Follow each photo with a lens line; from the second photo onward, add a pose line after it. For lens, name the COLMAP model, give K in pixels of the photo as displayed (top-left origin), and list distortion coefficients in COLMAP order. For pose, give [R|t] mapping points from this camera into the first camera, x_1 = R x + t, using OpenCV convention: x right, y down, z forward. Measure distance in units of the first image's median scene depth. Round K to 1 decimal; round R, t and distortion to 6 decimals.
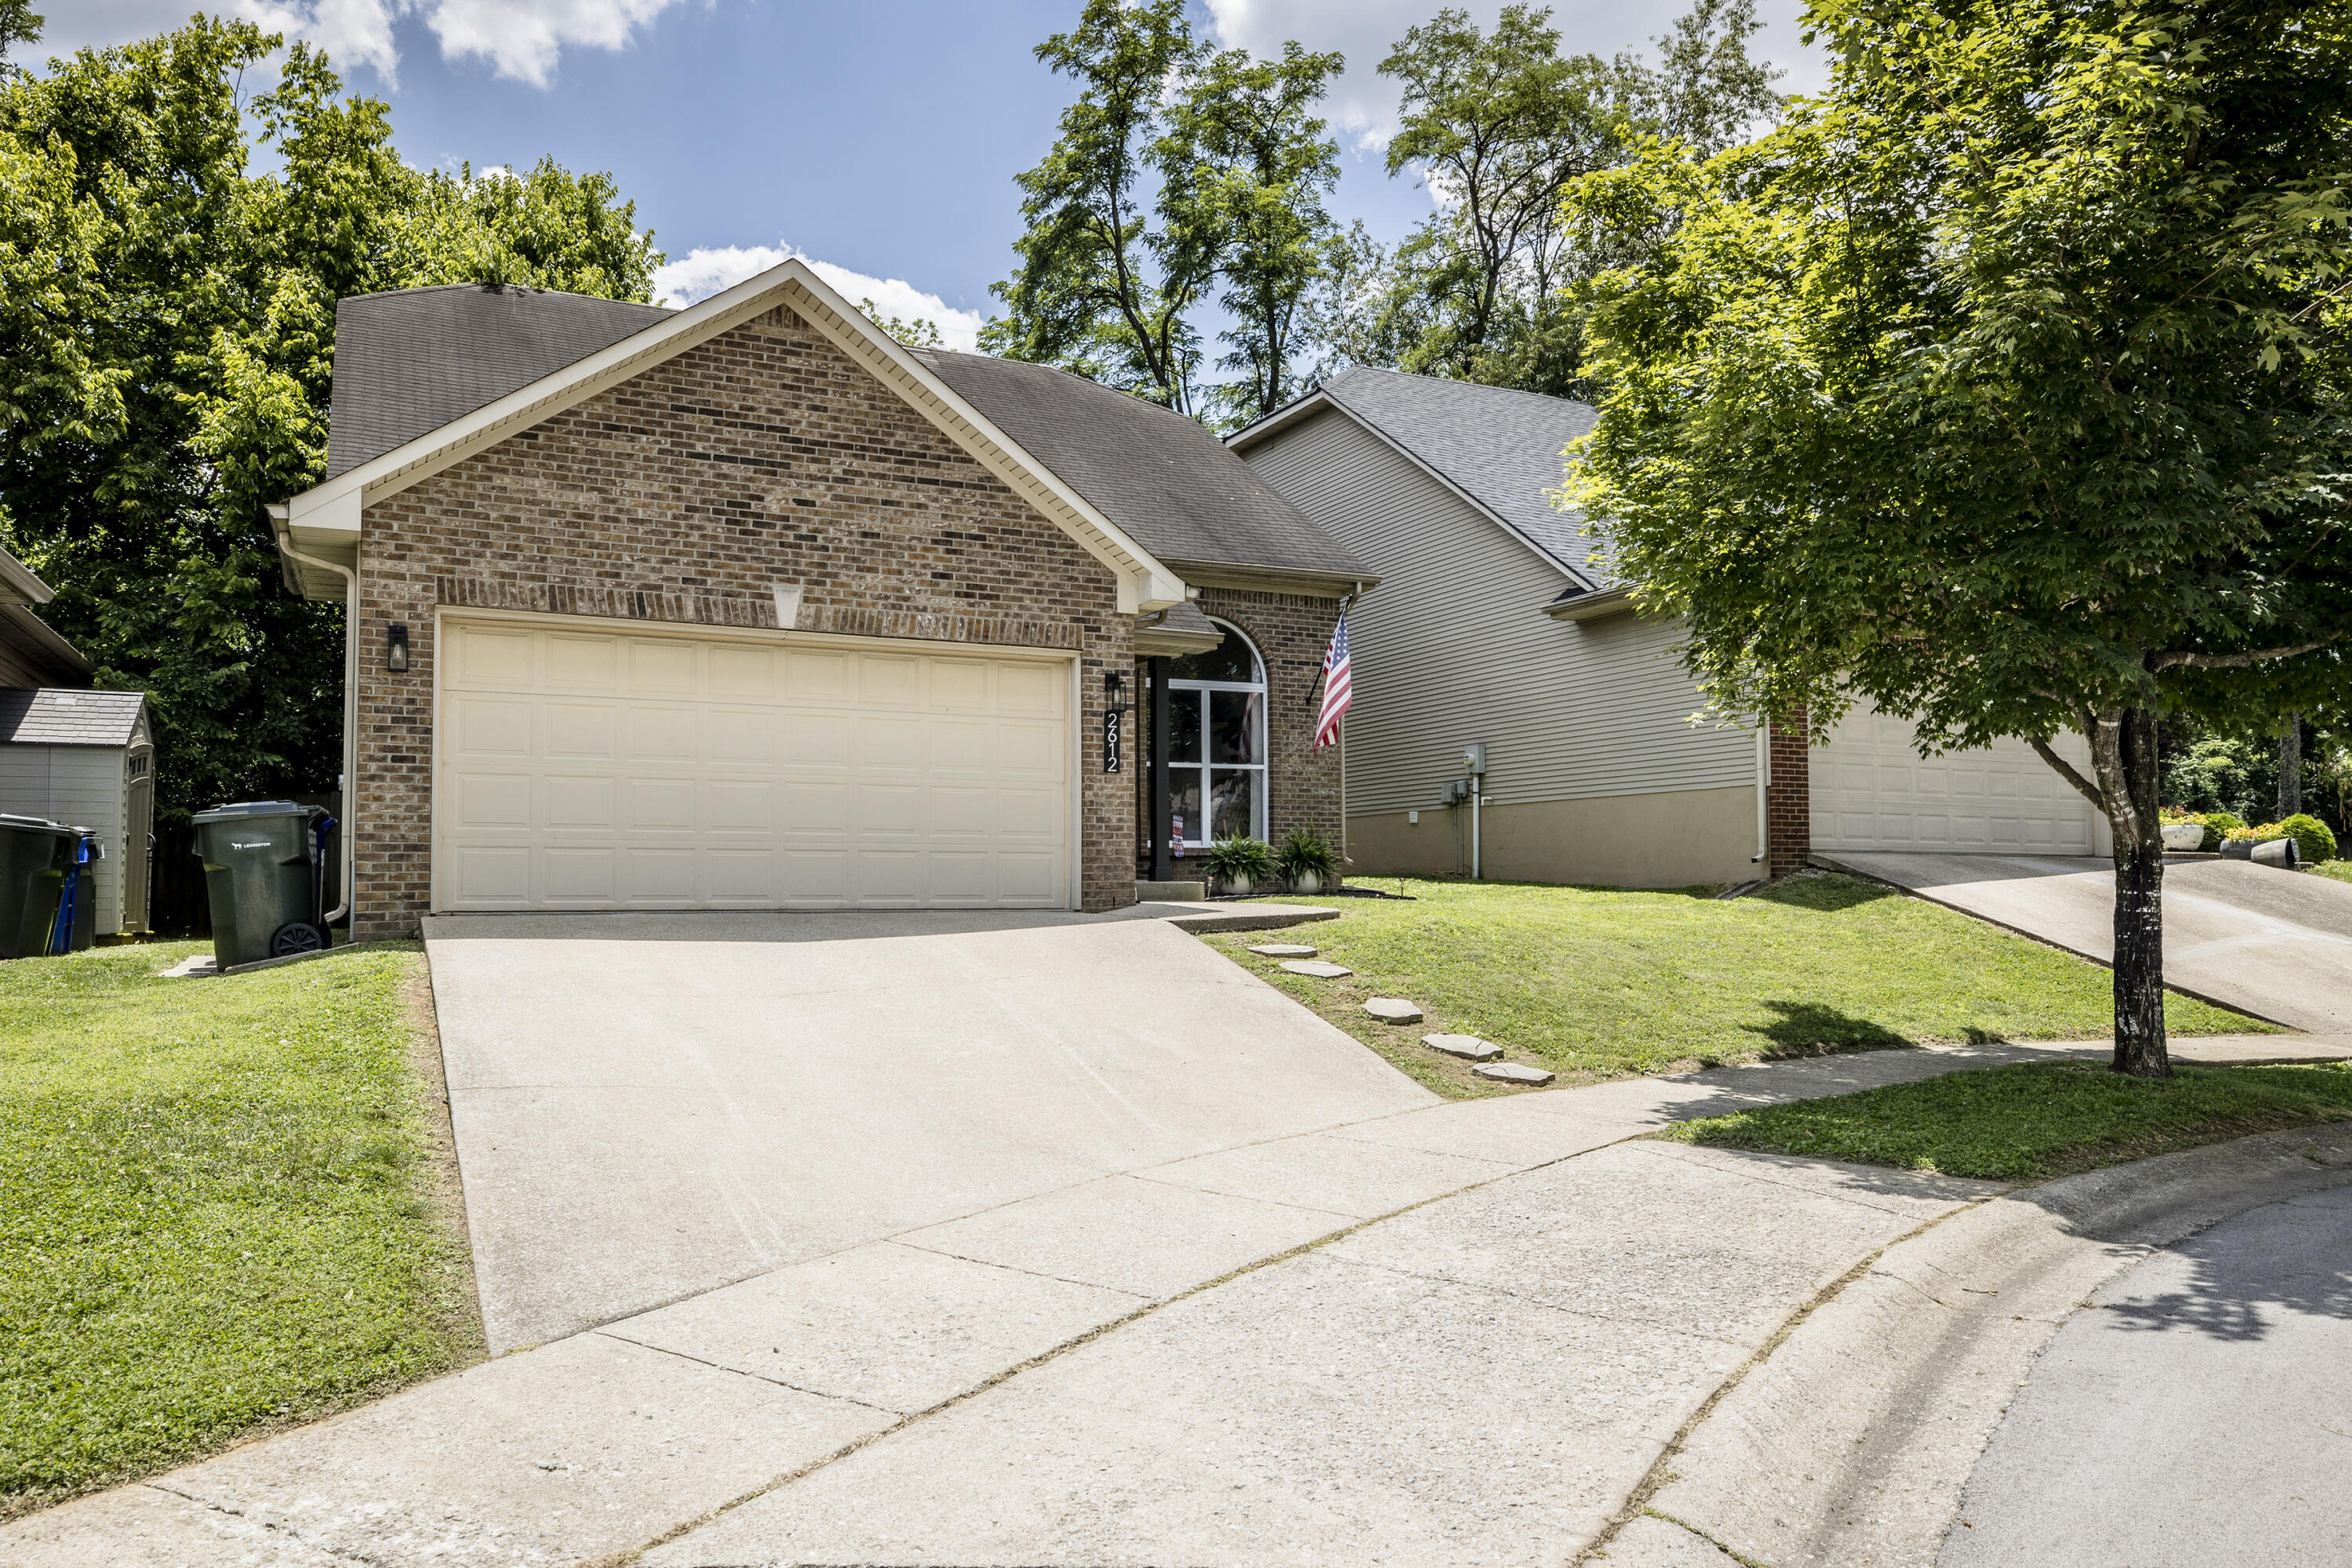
lens RADIAL K [[1638.7, 0, 1176.5], [0, 1638.7, 786.3], [0, 0, 1]] dist [-0.000073, -0.000033]
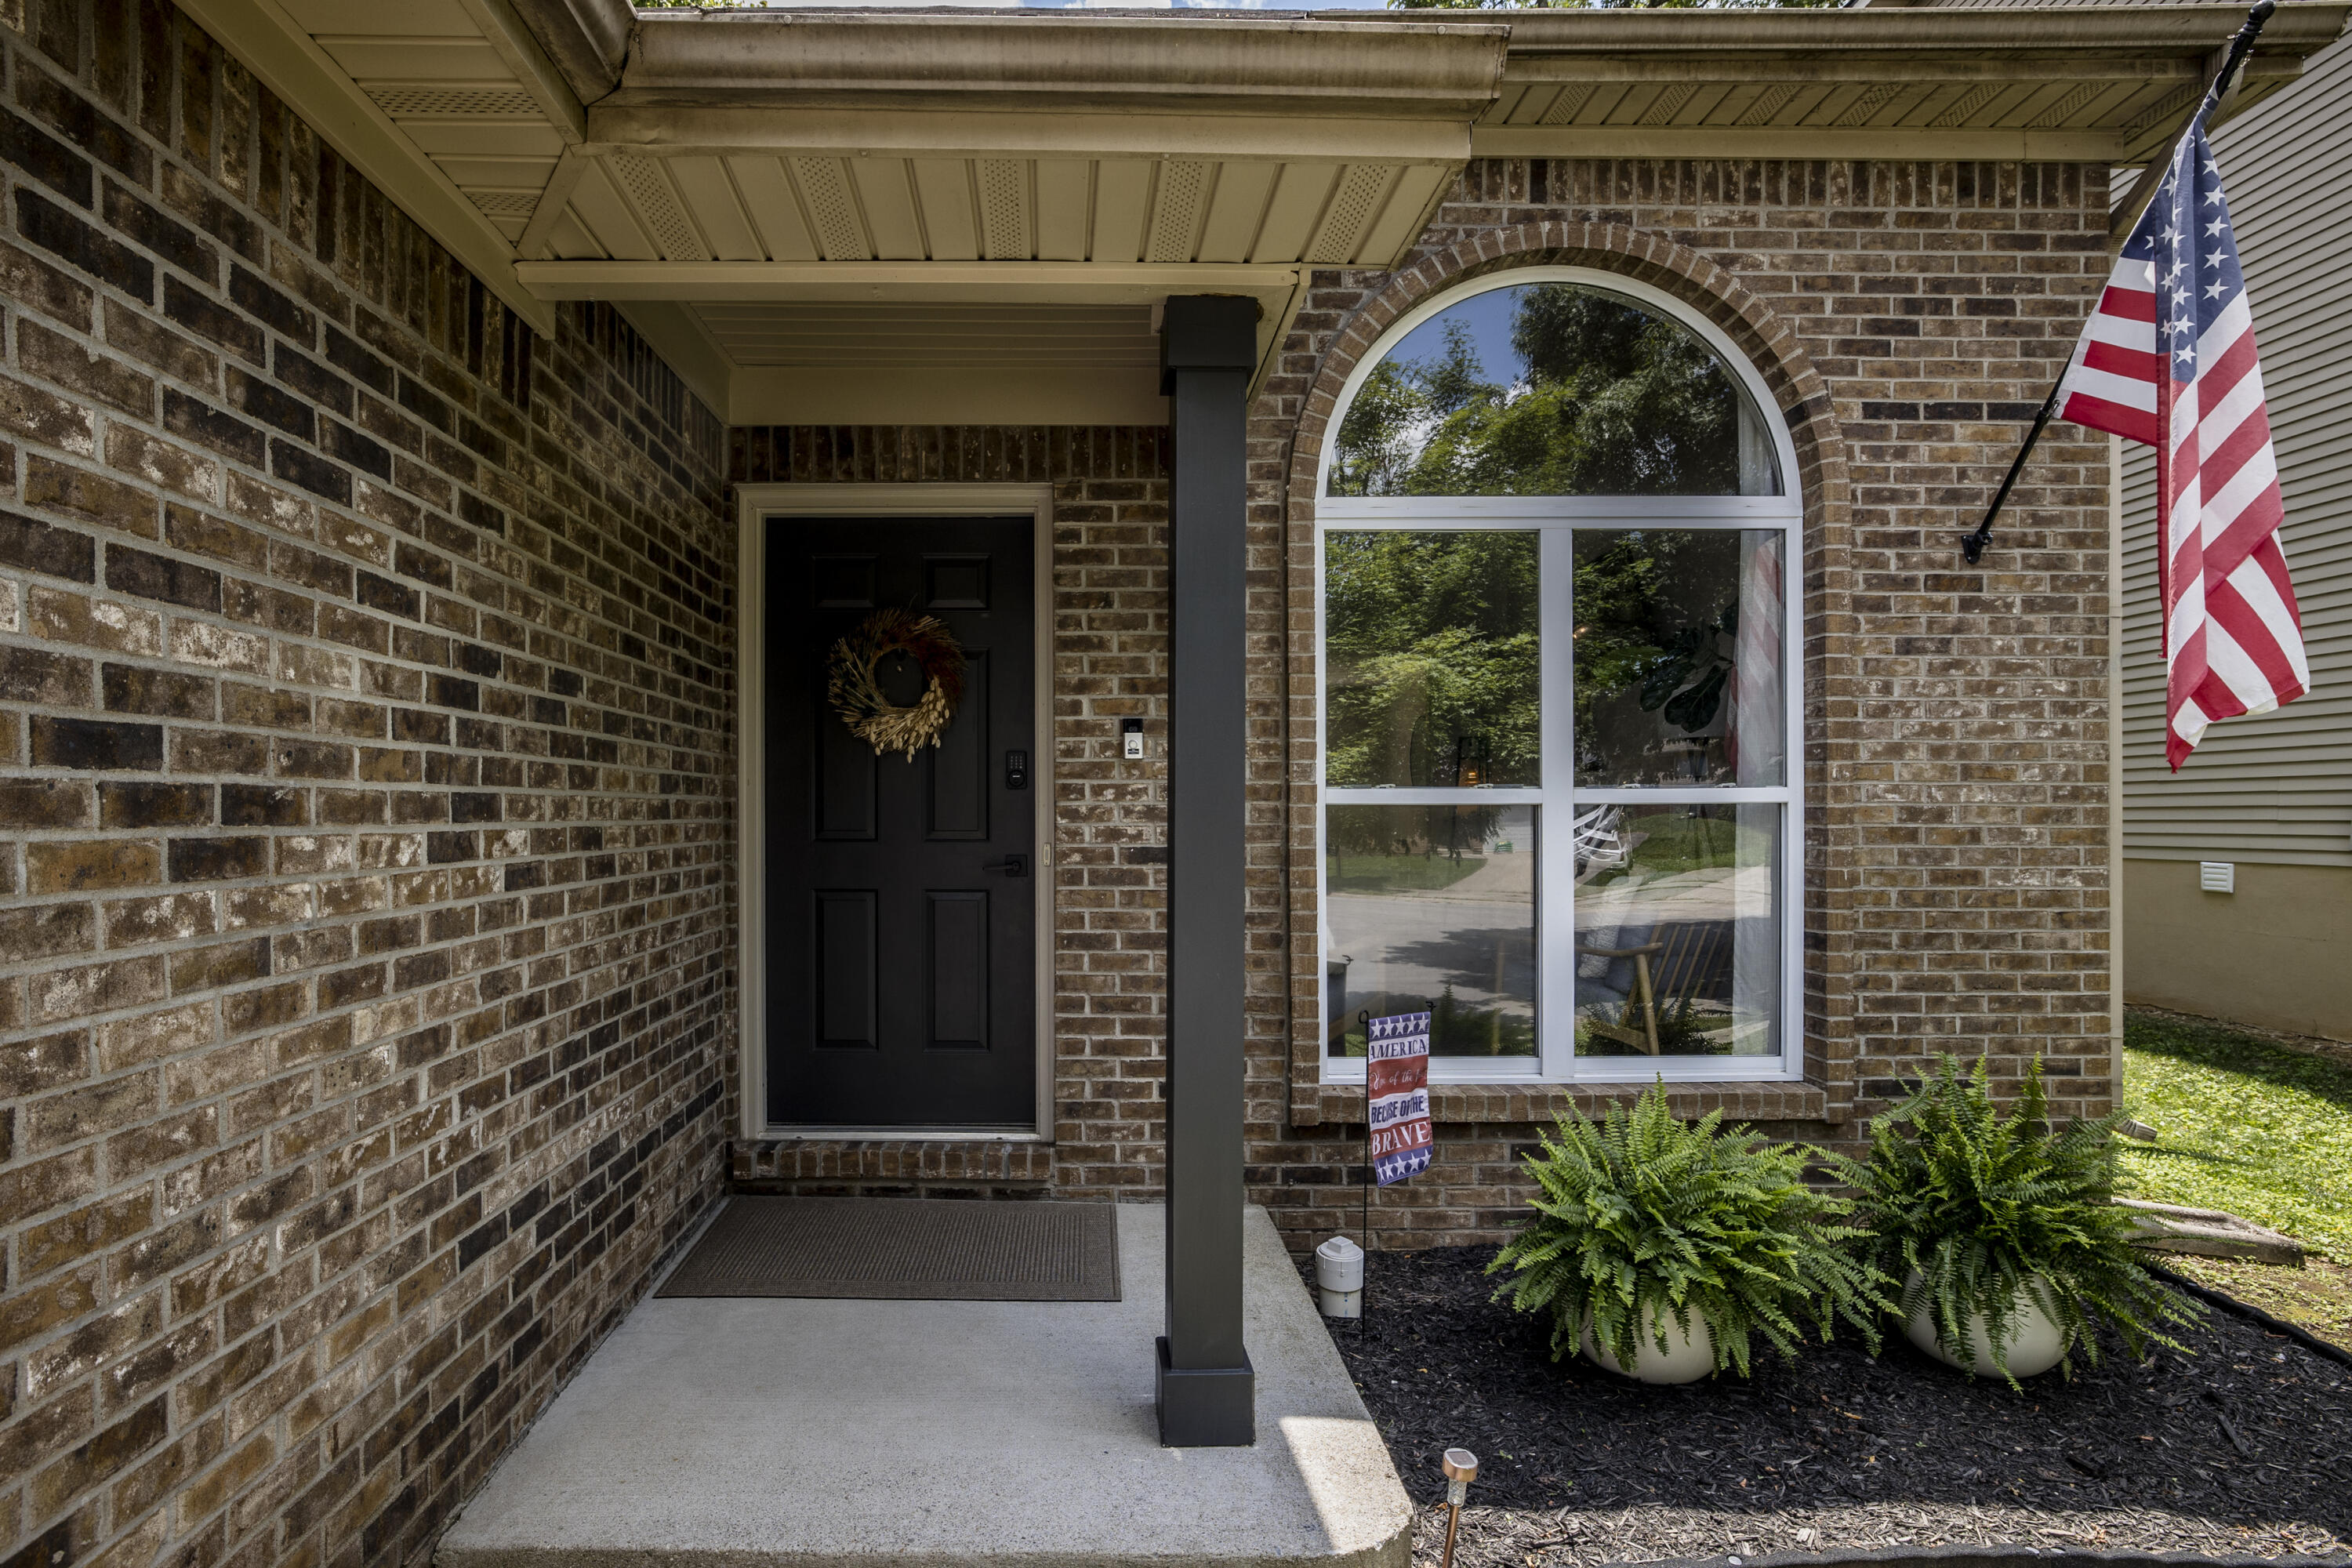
lens RADIAL K [[1166.8, 0, 1176.0], [0, 1166.8, 784.0], [0, 0, 1]] dist [-0.034529, 0.027057]
pose [[0.901013, 0.001219, -0.433790, 0.045067], [0.018947, 0.998931, 0.042162, -0.023841], [0.433377, -0.046207, 0.900027, 0.777770]]
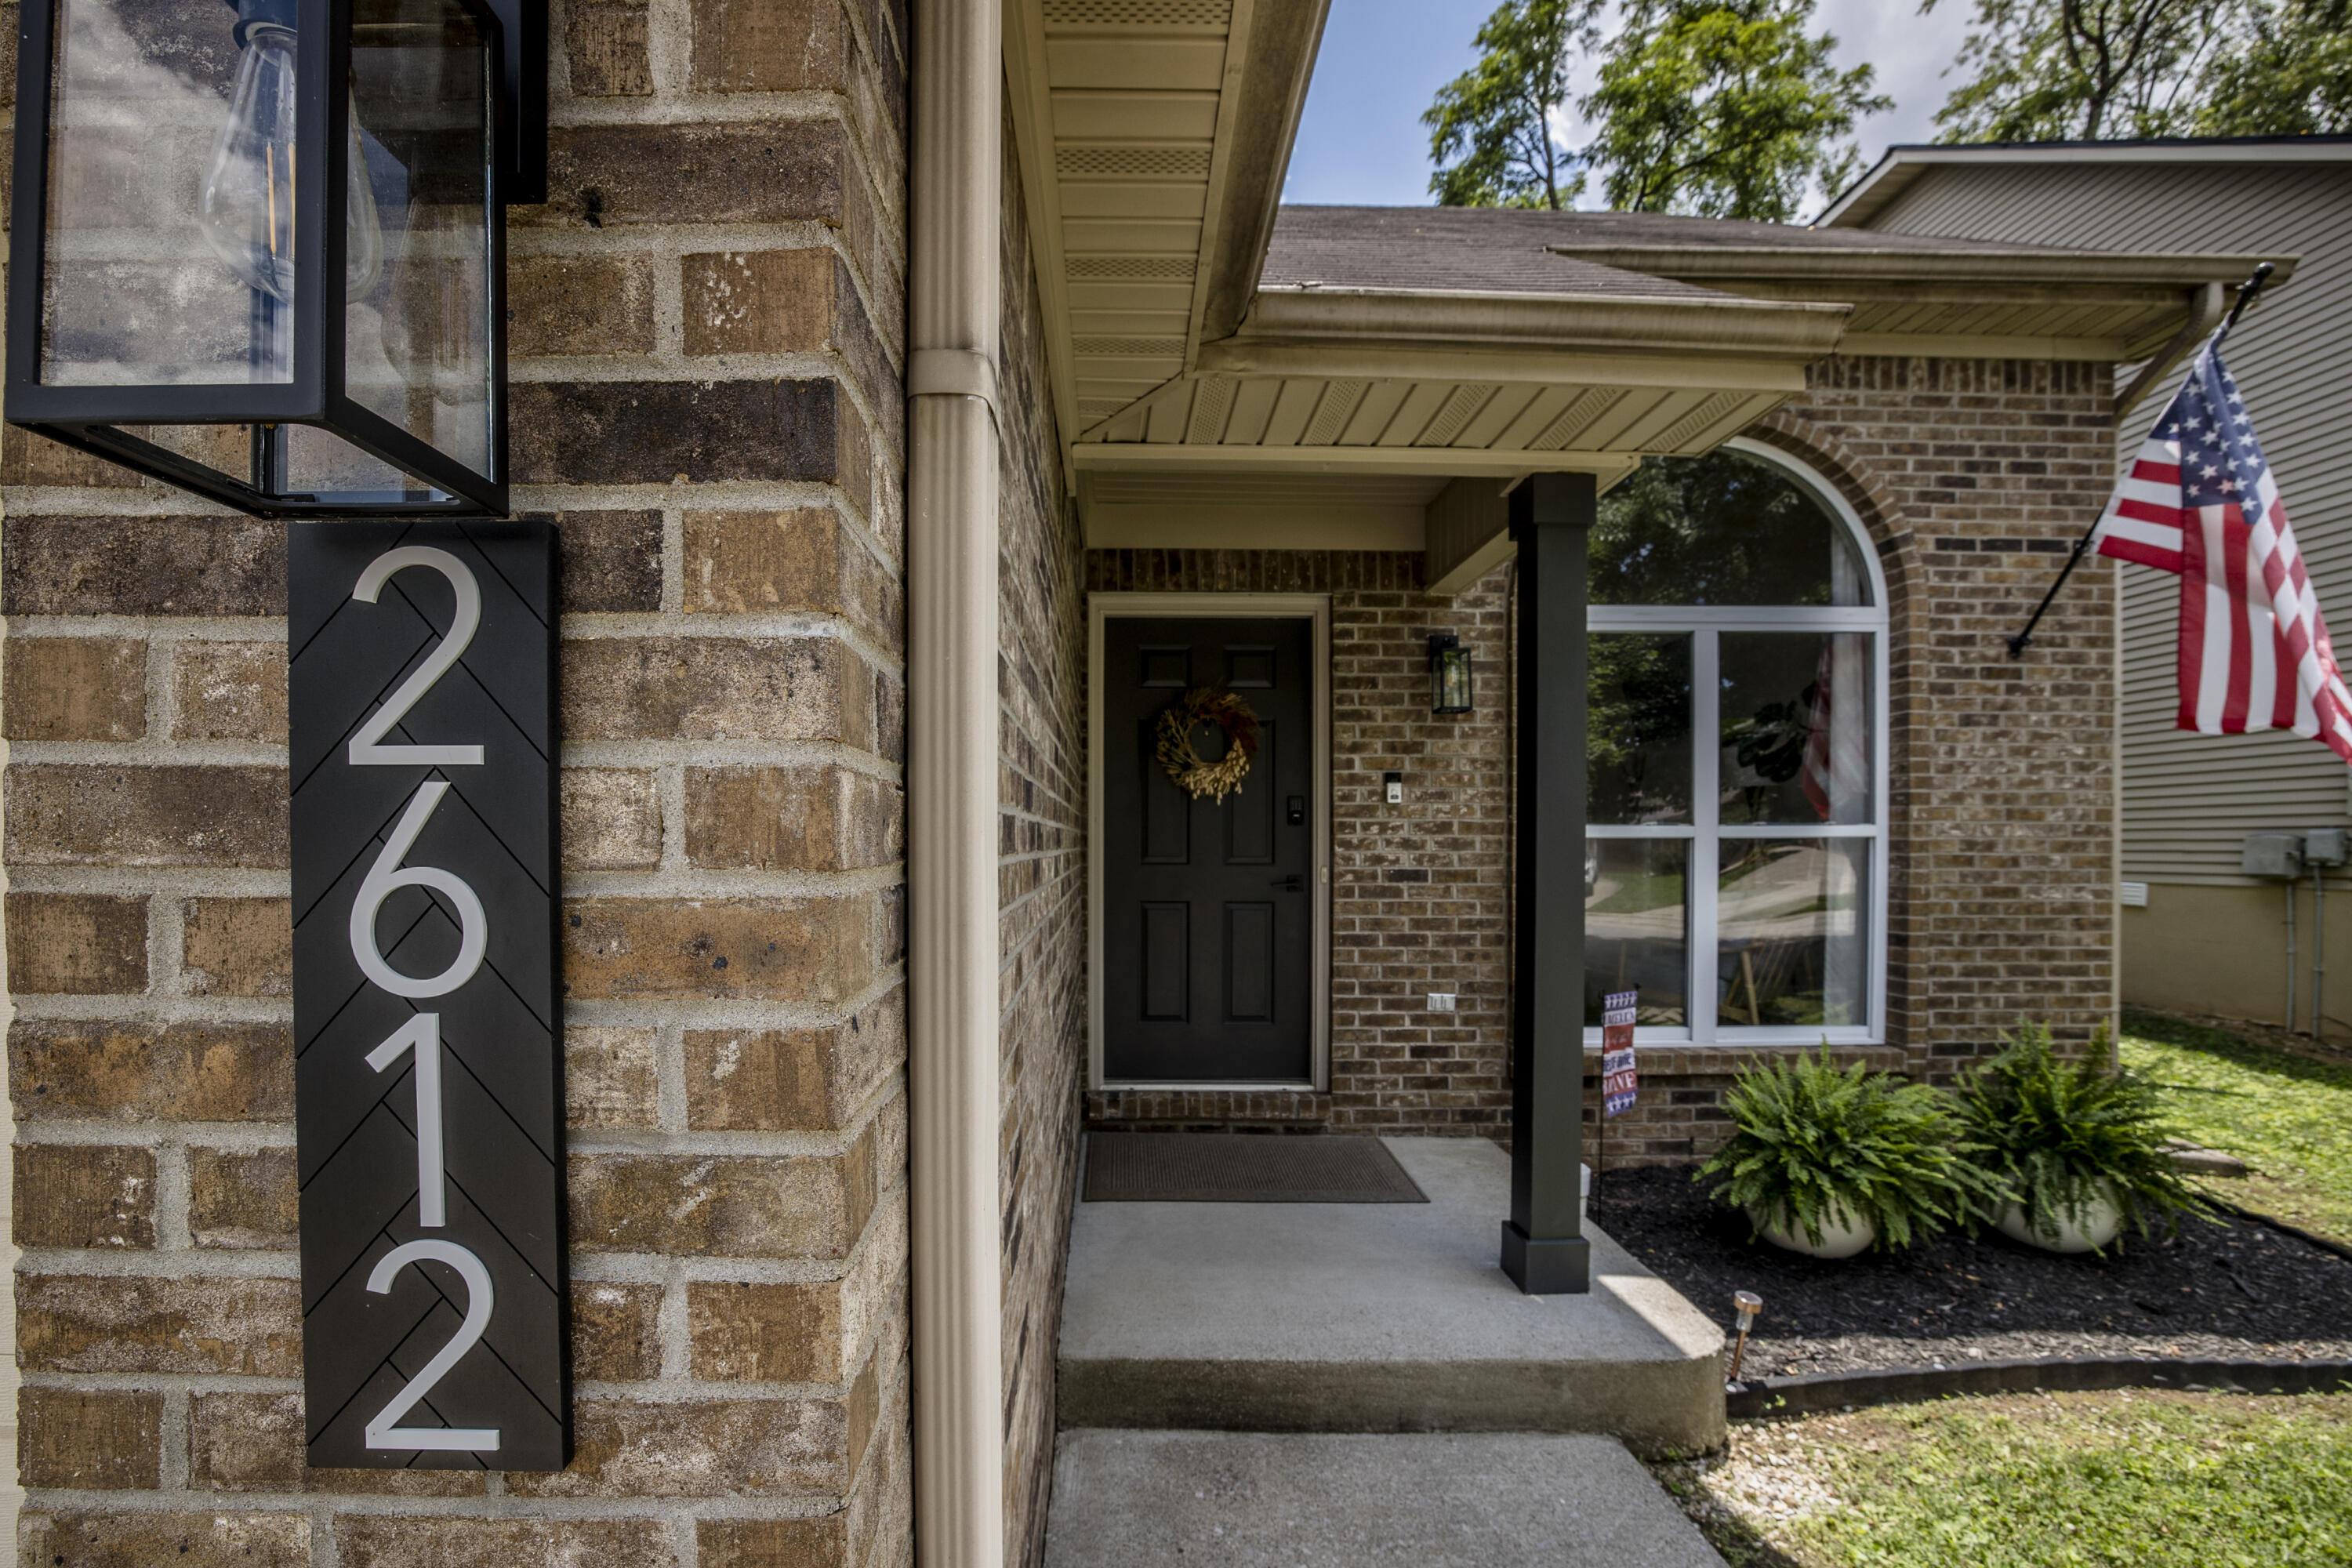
lens RADIAL K [[976.4, 0, 1161.3], [0, 976.4, 827.1], [0, 0, 1]] dist [-0.045686, 0.016955]
pose [[0.900489, 0.006469, -0.434831, 0.001440], [0.016831, 0.998622, 0.049712, -0.026133], [0.434554, -0.052083, 0.899139, 0.733570]]
